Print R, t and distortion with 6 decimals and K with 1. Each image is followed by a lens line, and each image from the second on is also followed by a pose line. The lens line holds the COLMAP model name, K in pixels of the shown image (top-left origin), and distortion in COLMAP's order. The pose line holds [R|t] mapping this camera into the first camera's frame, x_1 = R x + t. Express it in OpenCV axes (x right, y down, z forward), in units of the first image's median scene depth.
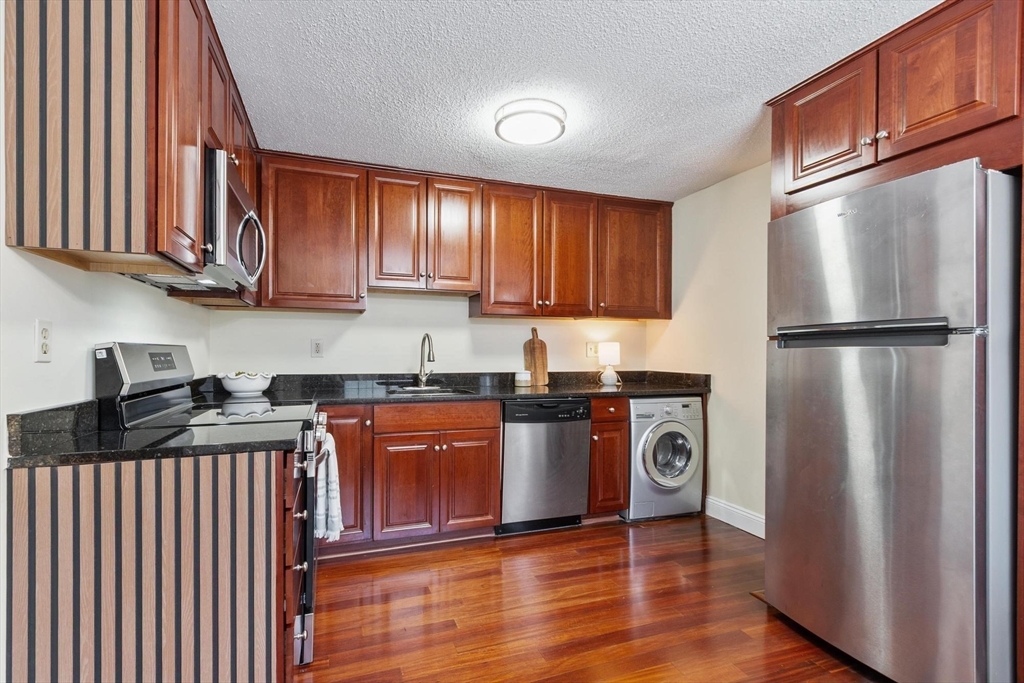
lens RADIAL K [[455.4, 0, 485.8], [0, 455.4, 350.1], [0, 0, 1]] dist [0.001818, 0.000563]
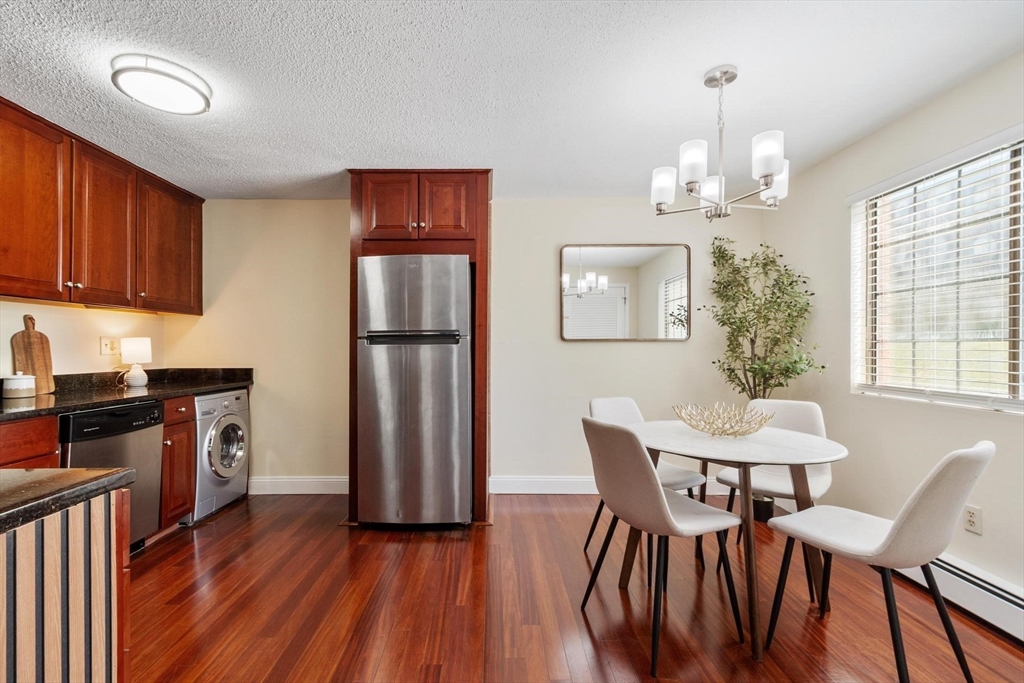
lens RADIAL K [[455.4, 0, 485.8], [0, 455.4, 350.1], [0, 0, 1]] dist [0.001818, 0.000563]
pose [[0.340854, -0.007508, 0.940086, -0.362422], [-0.000327, 0.999967, 0.008105, -0.000213], [-0.940116, -0.003070, 0.340840, 0.083984]]
